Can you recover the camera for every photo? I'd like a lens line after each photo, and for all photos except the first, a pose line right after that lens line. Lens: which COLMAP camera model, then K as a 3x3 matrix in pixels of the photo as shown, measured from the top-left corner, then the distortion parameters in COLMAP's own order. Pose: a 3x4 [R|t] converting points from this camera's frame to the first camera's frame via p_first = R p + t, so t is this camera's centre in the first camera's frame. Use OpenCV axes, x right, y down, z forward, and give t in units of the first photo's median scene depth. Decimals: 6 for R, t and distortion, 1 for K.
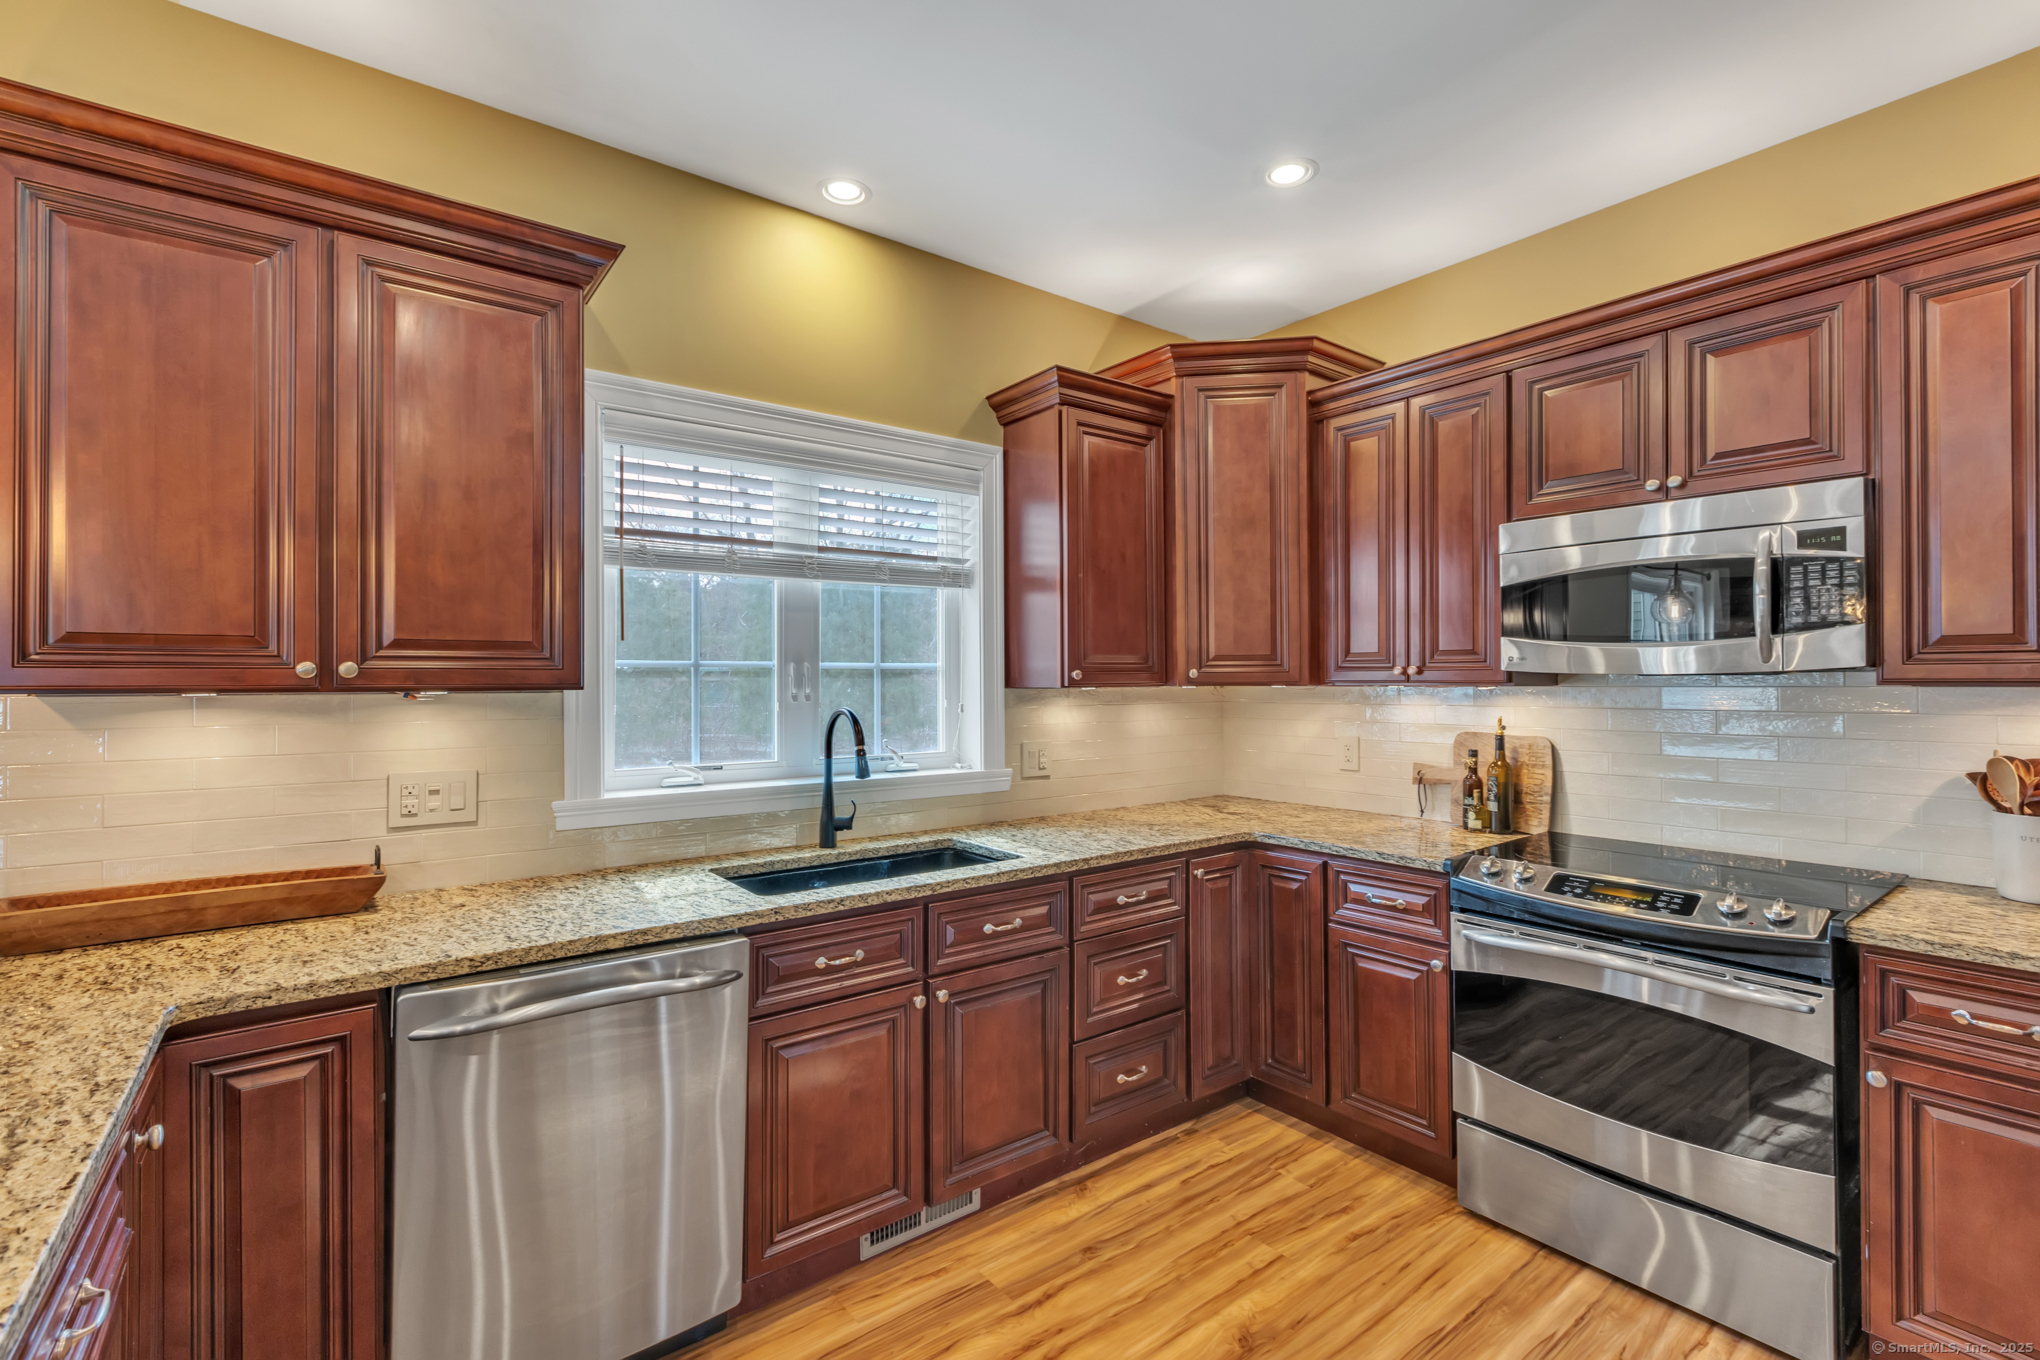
lens RADIAL K [[923.1, 0, 1015.3], [0, 923.1, 676.4], [0, 0, 1]] dist [0.000002, -0.000301]
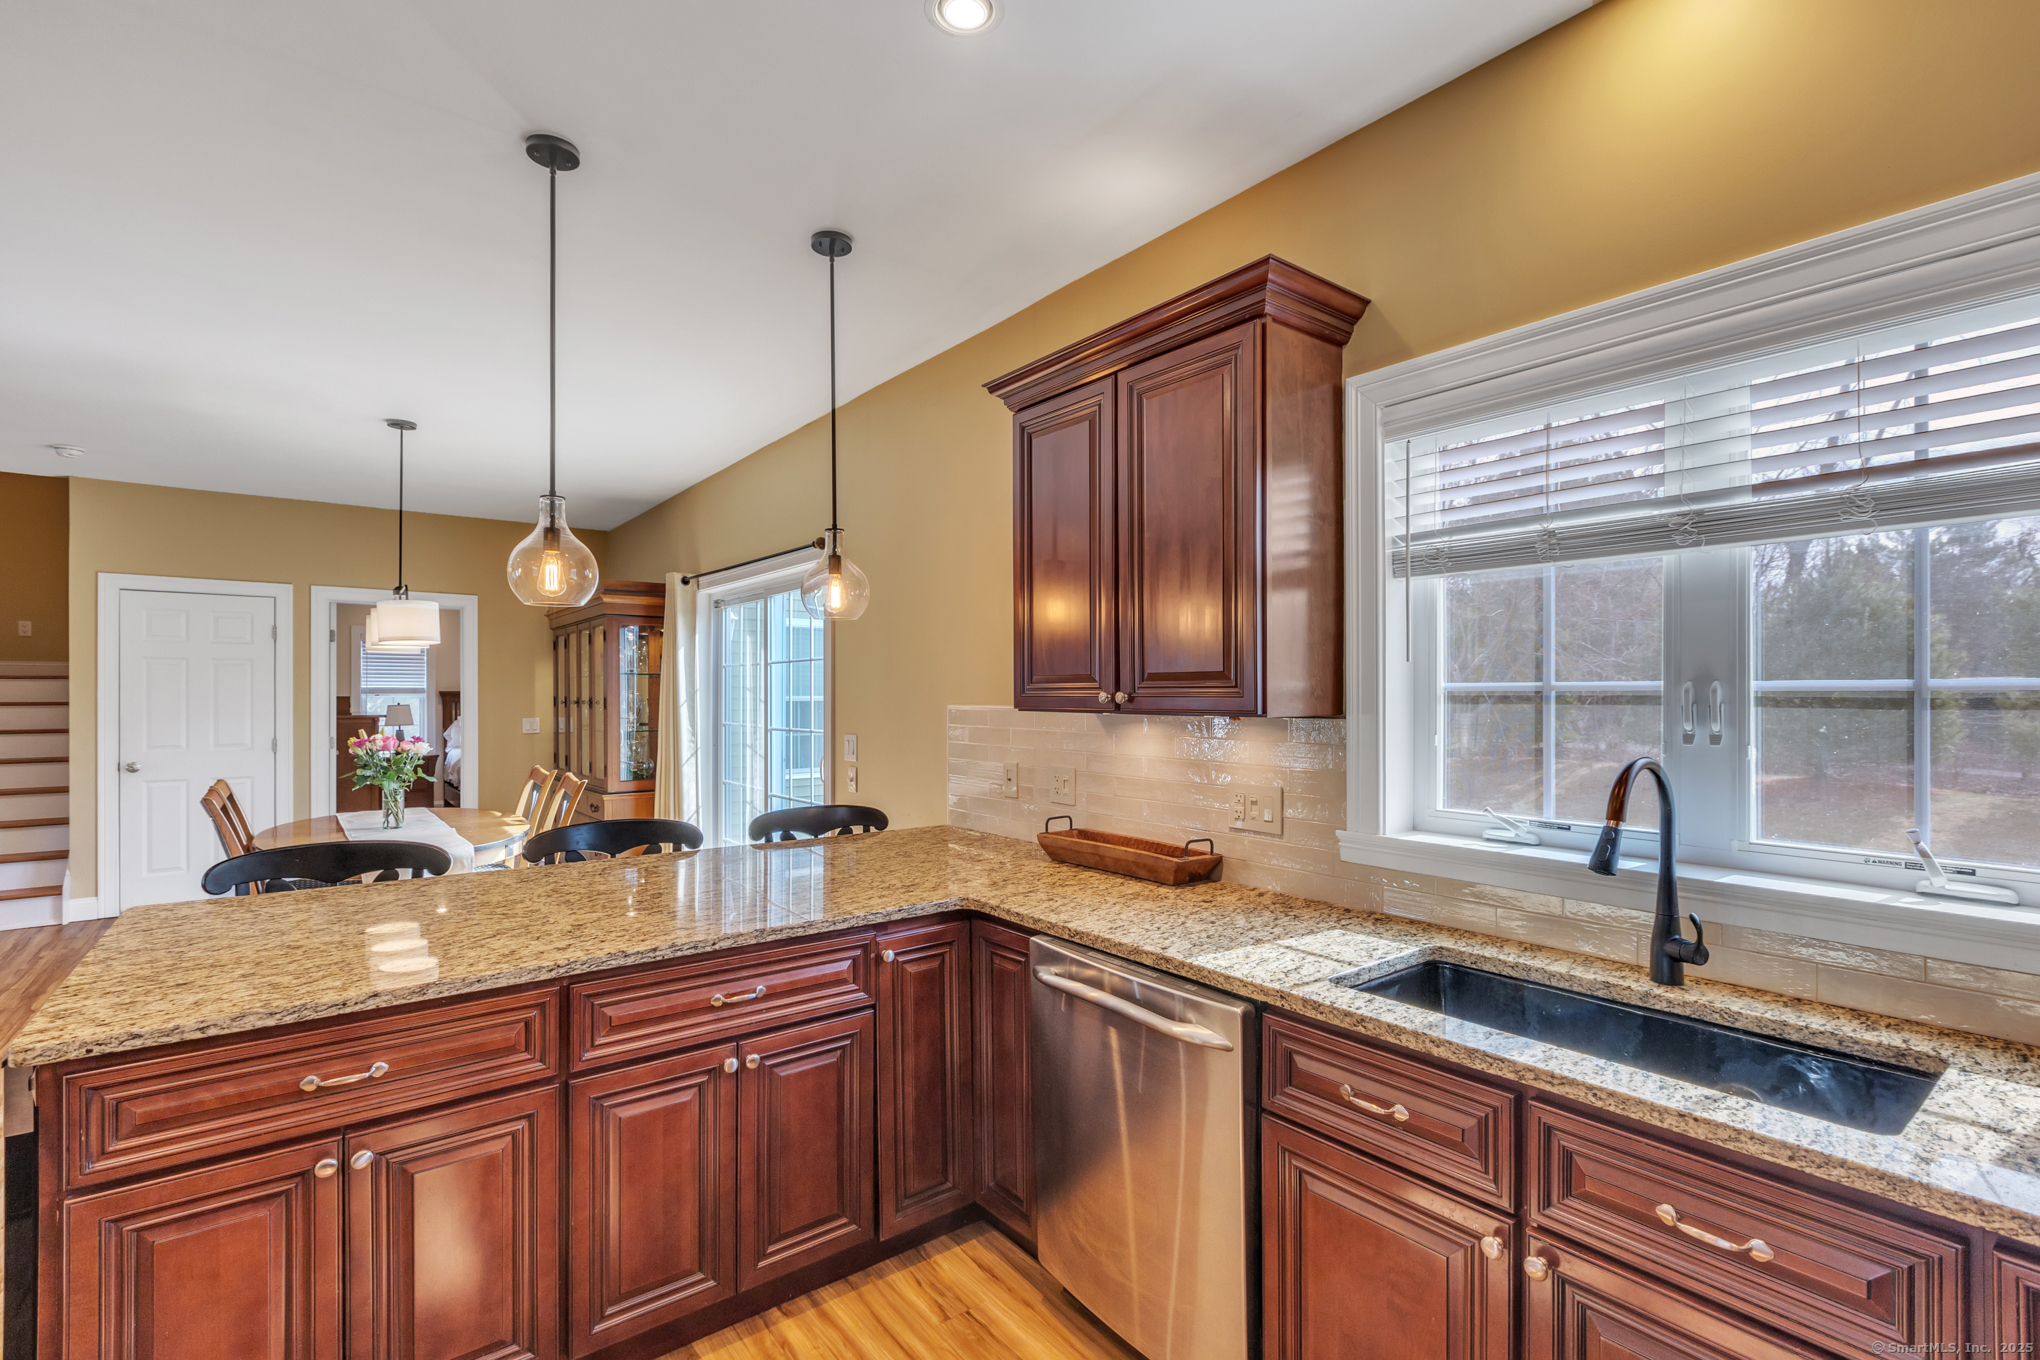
lens RADIAL K [[923.1, 0, 1039.0], [0, 923.1, 688.1], [0, 0, 1]] dist [0.000002, -0.000301]
pose [[0.026466, -0.006215, -0.999630, 0.405674], [0.001061, 0.999980, -0.006189, -0.007480], [0.999649, -0.000897, 0.026472, 0.569564]]
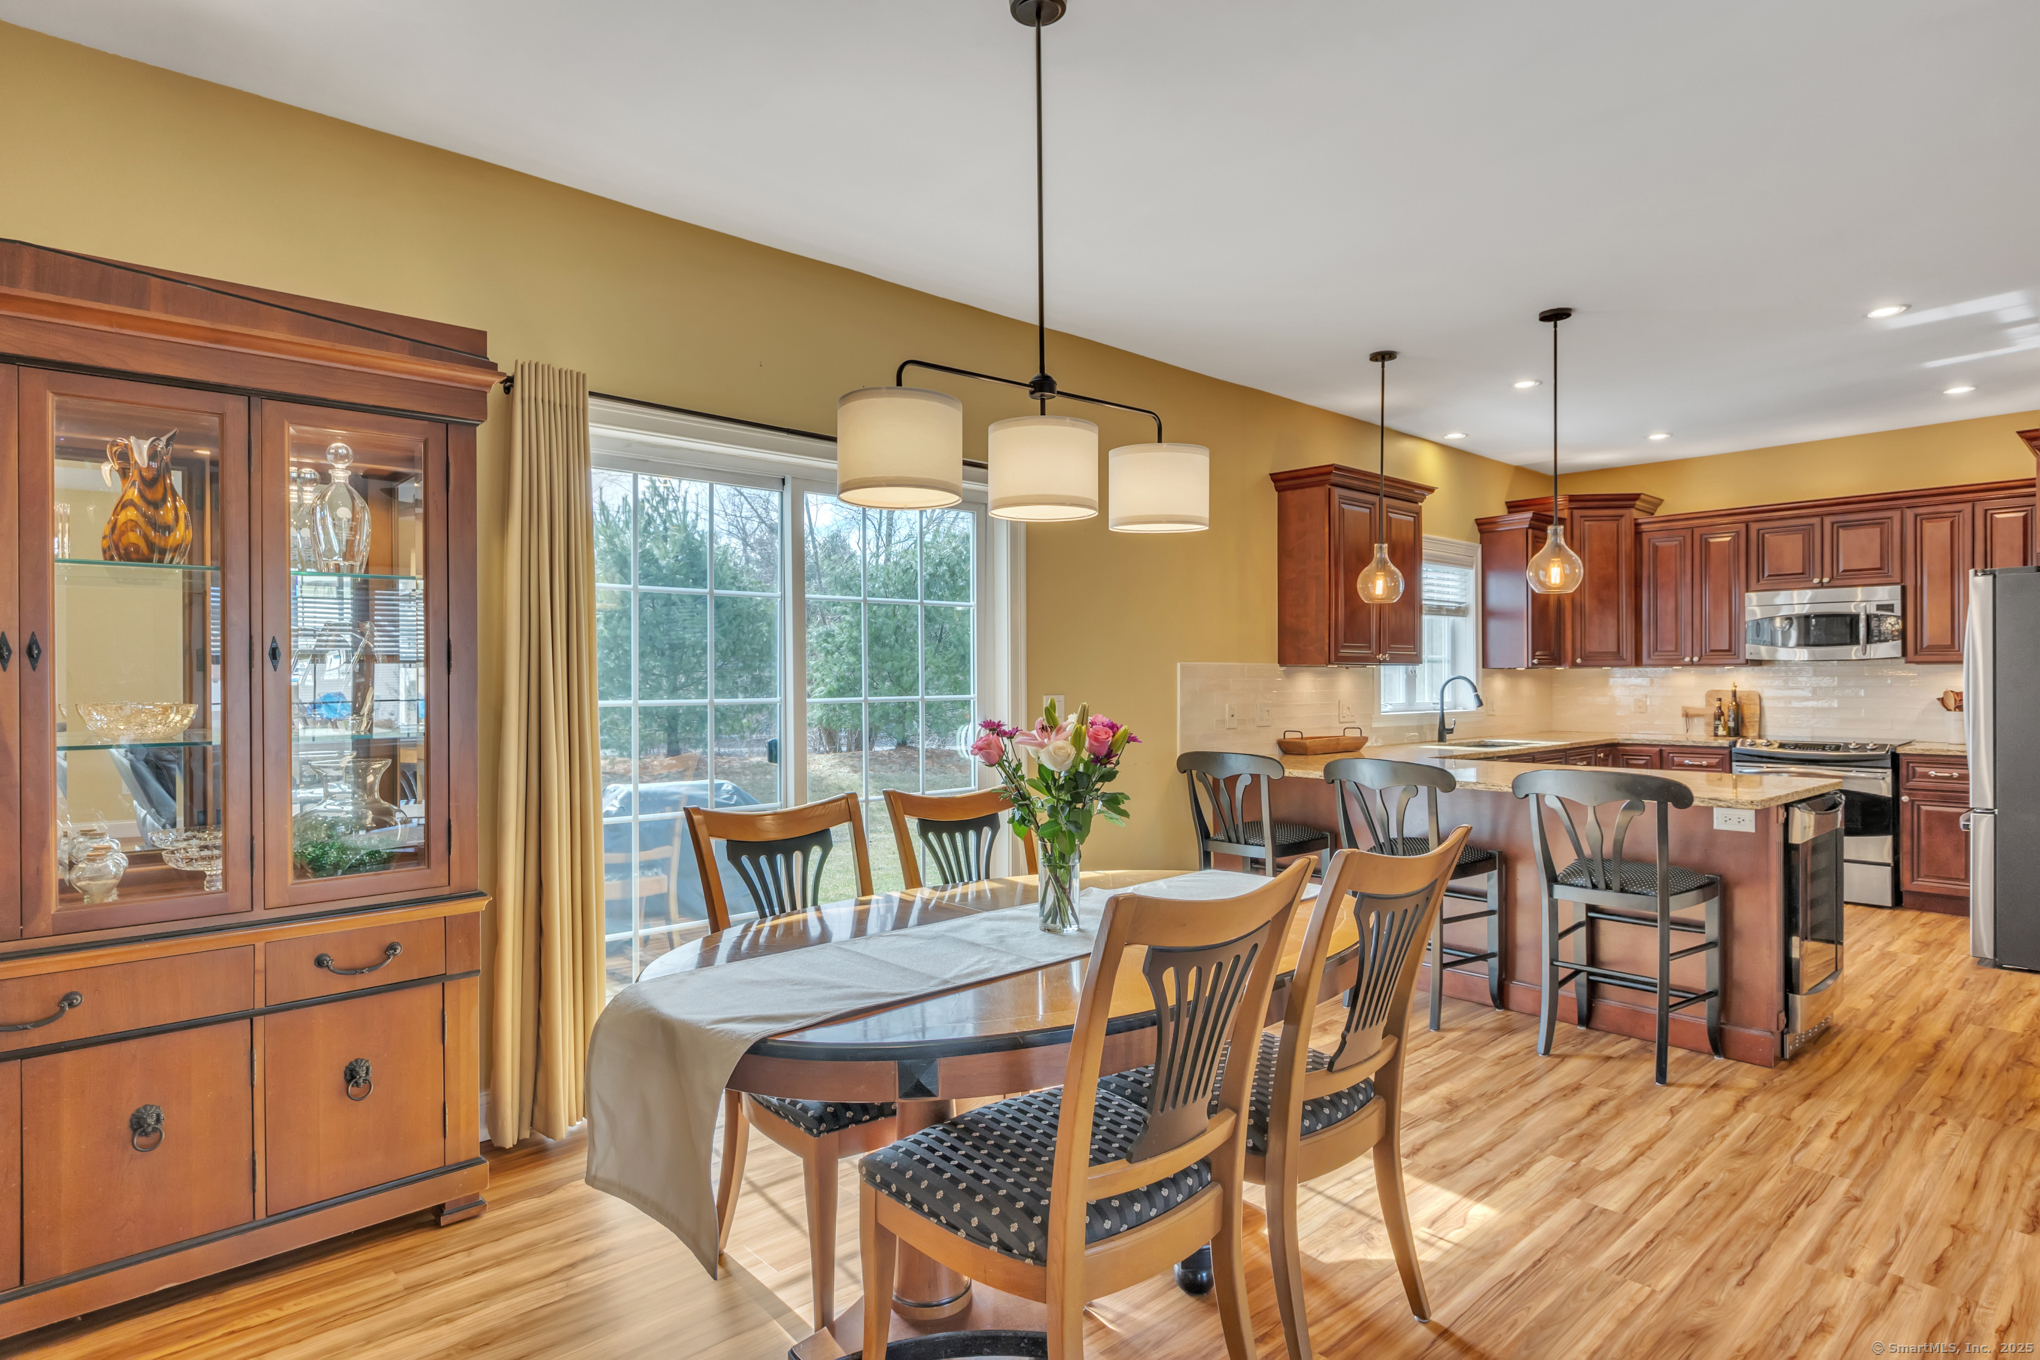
lens RADIAL K [[1084.8, 0, 1025.3], [0, 1084.8, 678.8], [0, 0, 1]] dist [0.001552, -0.001344]
pose [[0.996658, -0.000857, 0.081682, -1.376437], [0.000618, 0.999995, 0.002954, 0.031479], [-0.081684, -0.002894, 0.996654, -1.422405]]
